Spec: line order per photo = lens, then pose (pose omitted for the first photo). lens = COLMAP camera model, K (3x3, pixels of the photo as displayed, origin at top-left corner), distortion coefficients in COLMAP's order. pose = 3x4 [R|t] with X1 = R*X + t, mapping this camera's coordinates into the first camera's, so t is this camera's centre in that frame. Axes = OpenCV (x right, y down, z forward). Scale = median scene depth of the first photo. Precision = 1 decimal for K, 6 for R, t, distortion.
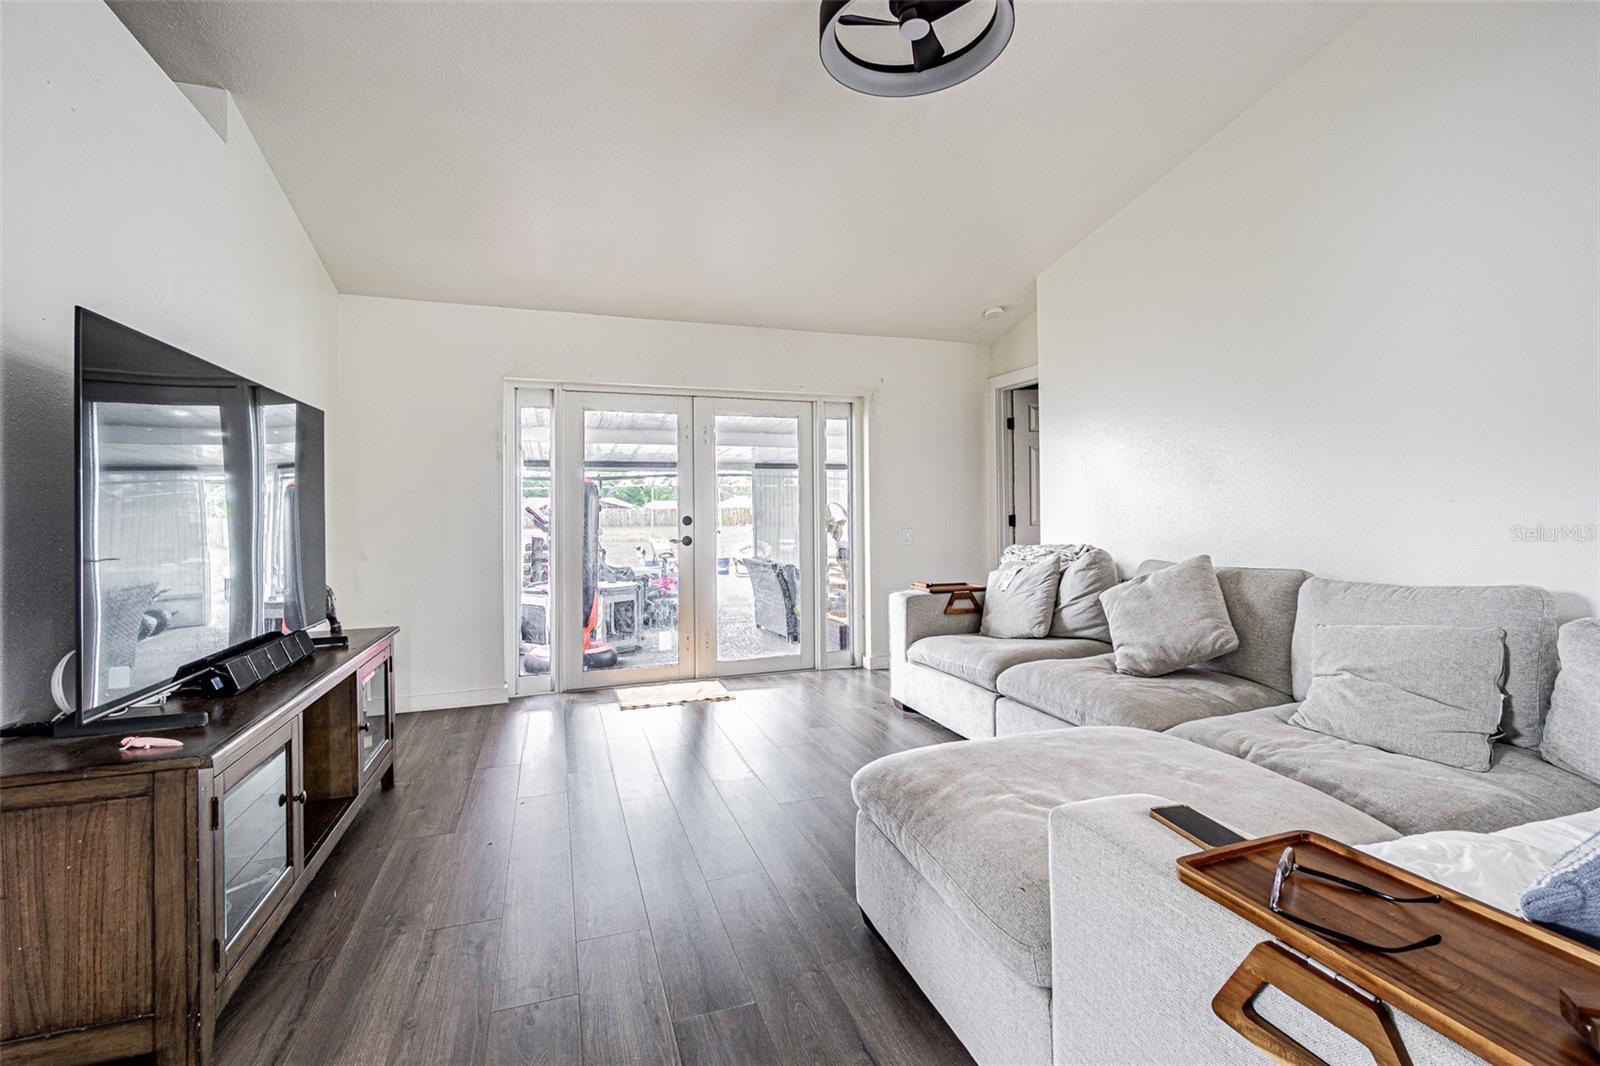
lens RADIAL K [[708.6, 0, 795.8], [0, 708.6, 497.4], [0, 0, 1]] dist [0.000893, 0.000393]
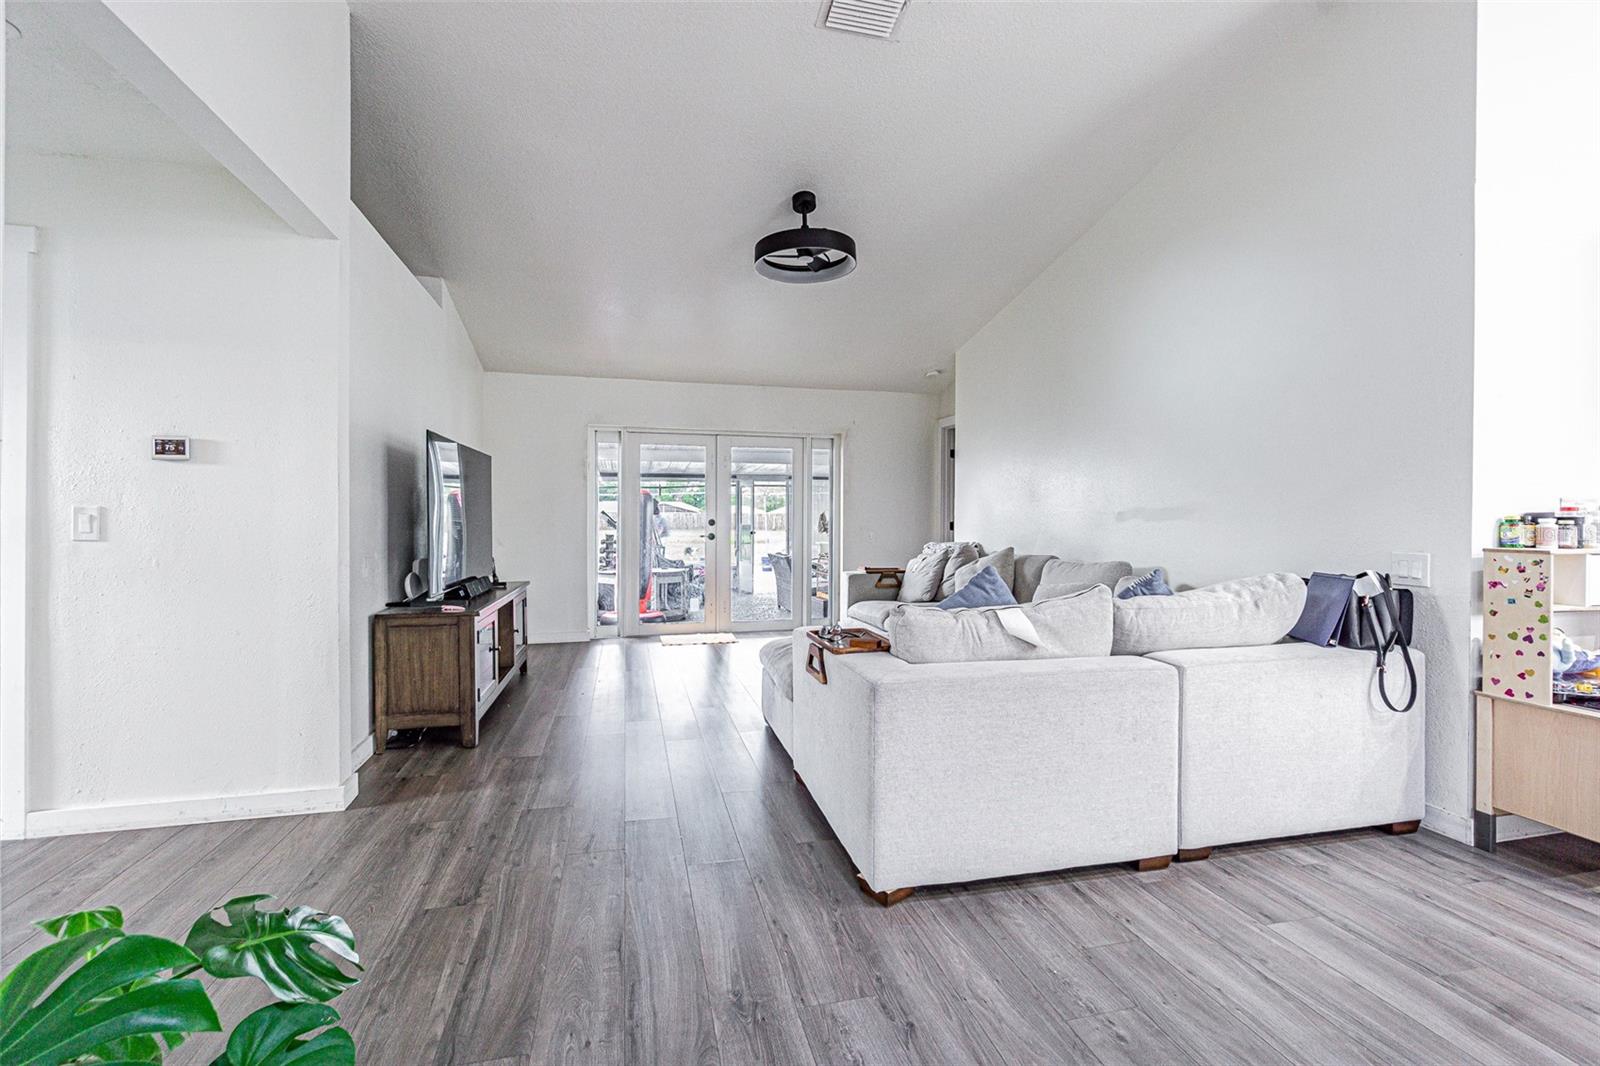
lens RADIAL K [[696.5, 0, 795.5], [0, 696.5, 515.1], [0, 0, 1]] dist [0.001586, 0.000879]
pose [[0.995756, 0.013133, -0.091094, 0.170396], [-0.011562, 0.999776, 0.017754, -0.010253], [0.091307, -0.016626, 0.995684, -0.453746]]
